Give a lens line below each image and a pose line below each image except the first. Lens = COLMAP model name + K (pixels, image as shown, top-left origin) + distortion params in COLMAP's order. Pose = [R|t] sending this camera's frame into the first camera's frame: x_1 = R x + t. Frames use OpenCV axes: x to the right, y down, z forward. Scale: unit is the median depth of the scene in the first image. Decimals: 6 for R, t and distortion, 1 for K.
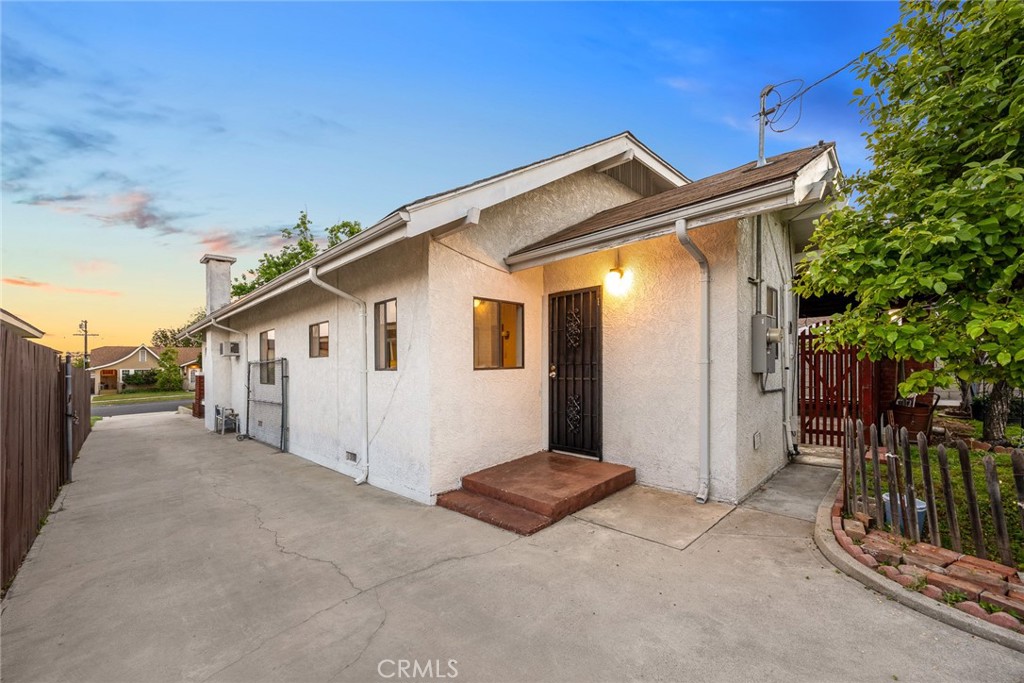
lens RADIAL K [[401.9, 0, 529.7], [0, 401.9, 364.5], [0, 0, 1]] dist [0.000141, 0.000042]
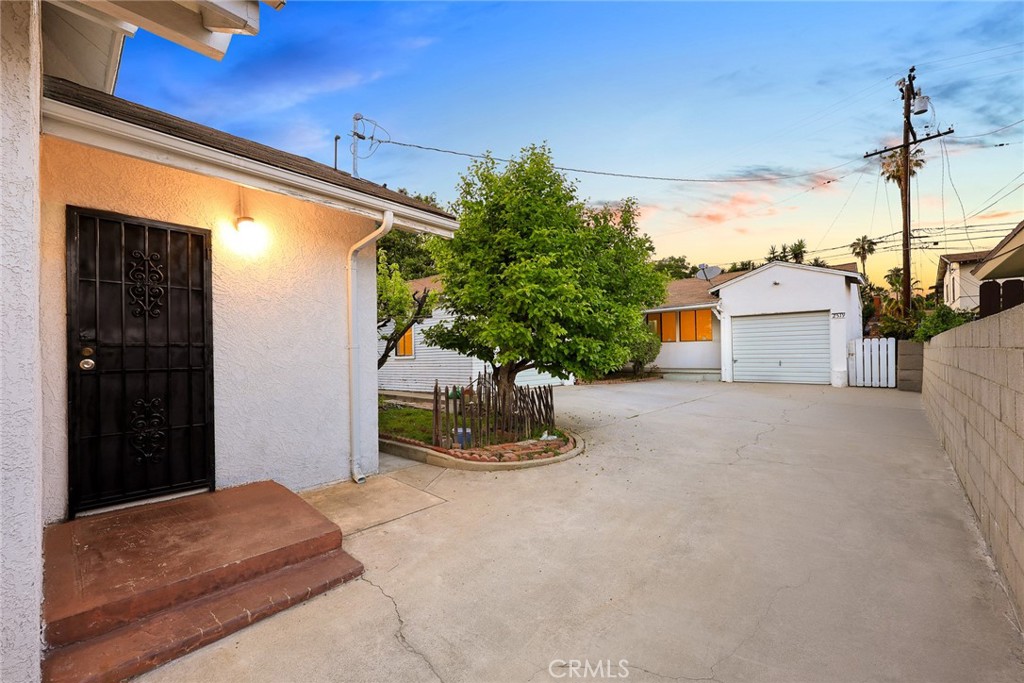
lens RADIAL K [[416.9, 0, 511.3], [0, 416.9, 355.2], [0, 0, 1]] dist [0.000379, -0.000059]
pose [[-0.019471, 0.019980, 0.999611, -0.711014], [0.017132, 0.999660, -0.019647, 0.048282], [-0.999664, 0.016743, -0.019807, 0.681423]]
